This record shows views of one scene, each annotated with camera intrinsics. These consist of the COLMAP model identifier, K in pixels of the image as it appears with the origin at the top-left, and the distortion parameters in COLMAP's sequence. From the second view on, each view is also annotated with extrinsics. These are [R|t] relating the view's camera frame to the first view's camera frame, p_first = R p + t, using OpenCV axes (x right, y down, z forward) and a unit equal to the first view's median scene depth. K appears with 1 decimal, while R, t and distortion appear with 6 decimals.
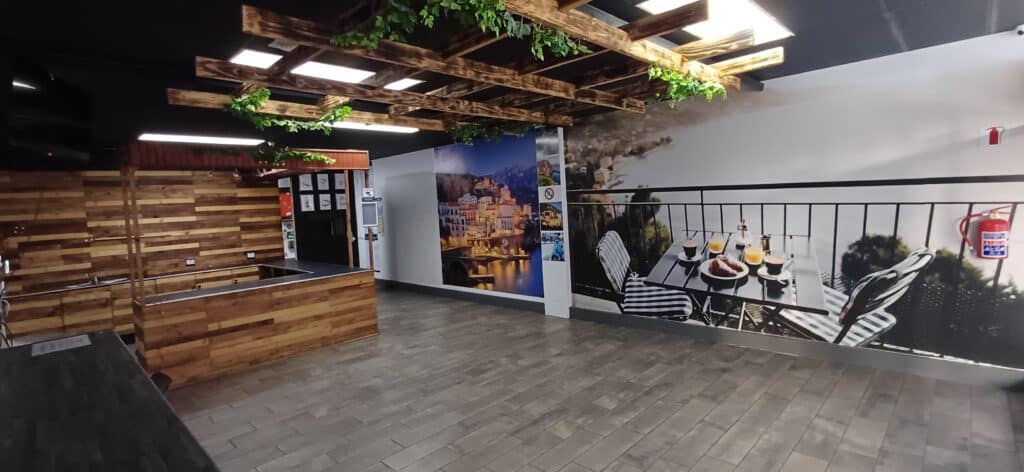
lens RADIAL K [[468.3, 0, 509.2], [0, 468.3, 227.6], [0, 0, 1]] dist [-0.000349, 0.001347]
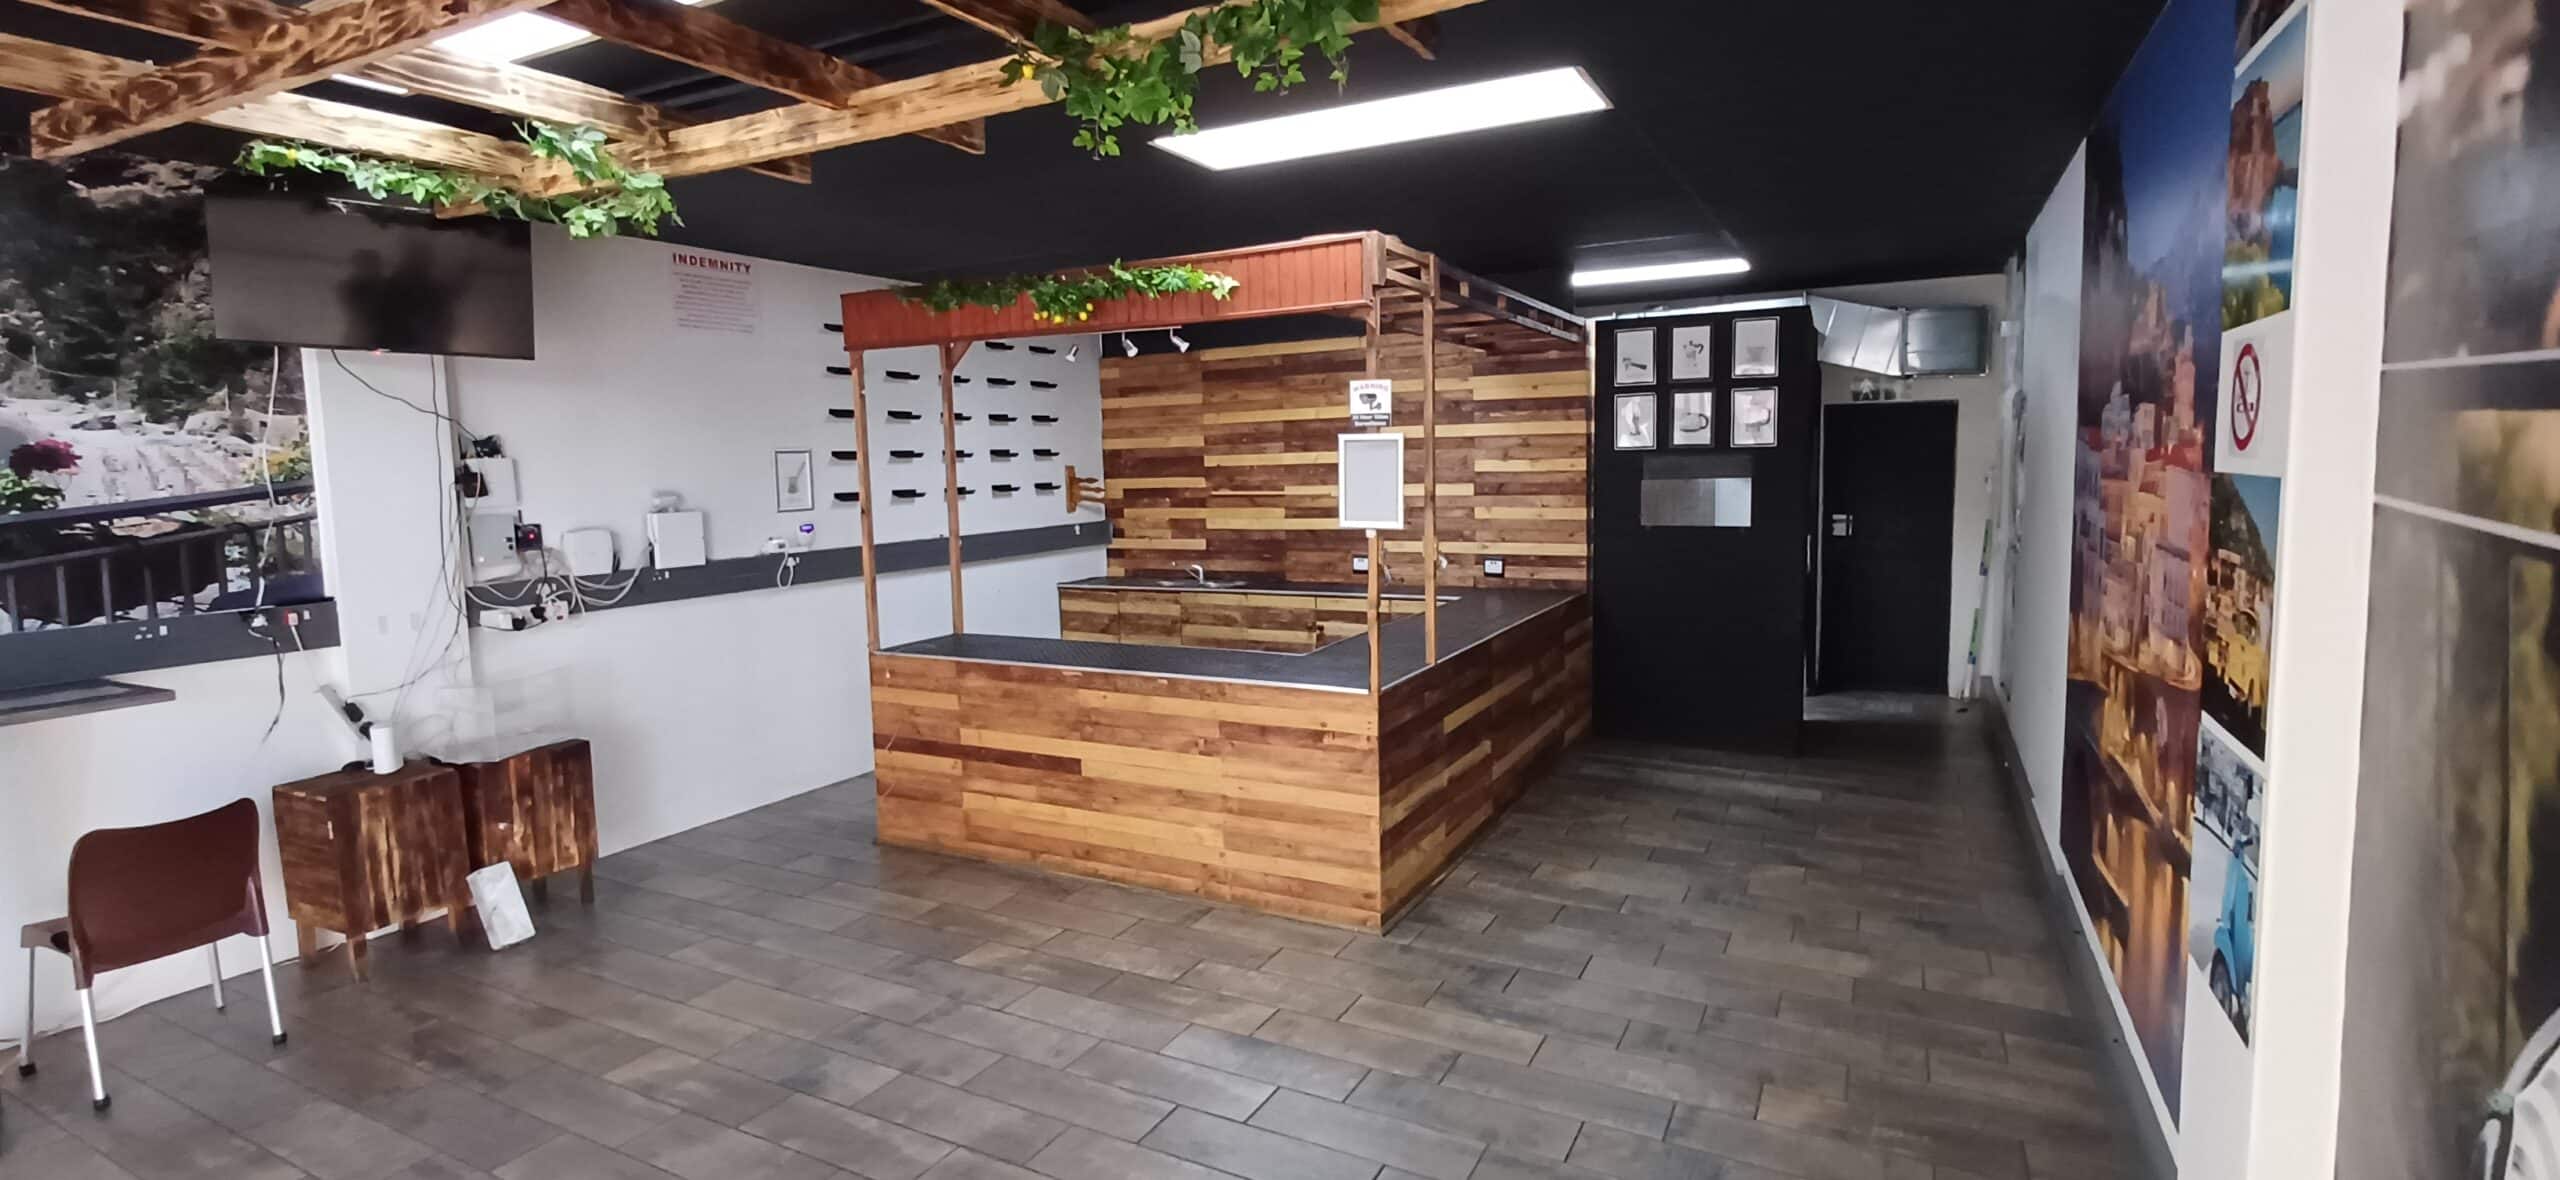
lens RADIAL K [[1170.8, 0, 1271.6], [0, 1170.8, 569.3], [0, 0, 1]] dist [-0.000349, 0.001347]
pose [[0.281633, 0.140015, -0.949252, 0.338605], [-0.044397, 0.990138, 0.132873, -0.069453], [0.958495, 0.004723, 0.285072, 0.834432]]
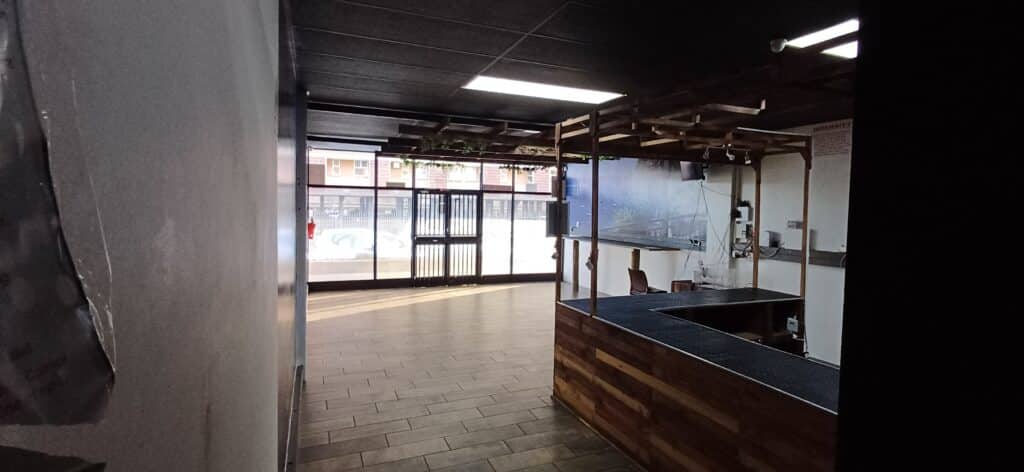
lens RADIAL K [[468.3, 0, 511.3], [0, 468.3, 232.3], [0, 0, 1]] dist [-0.000349, 0.001347]
pose [[-0.918406, 0.016744, 0.395284, -0.552266], [0.052867, 0.995338, 0.080670, -0.072463], [-0.392090, 0.094985, -0.915010, 1.802054]]
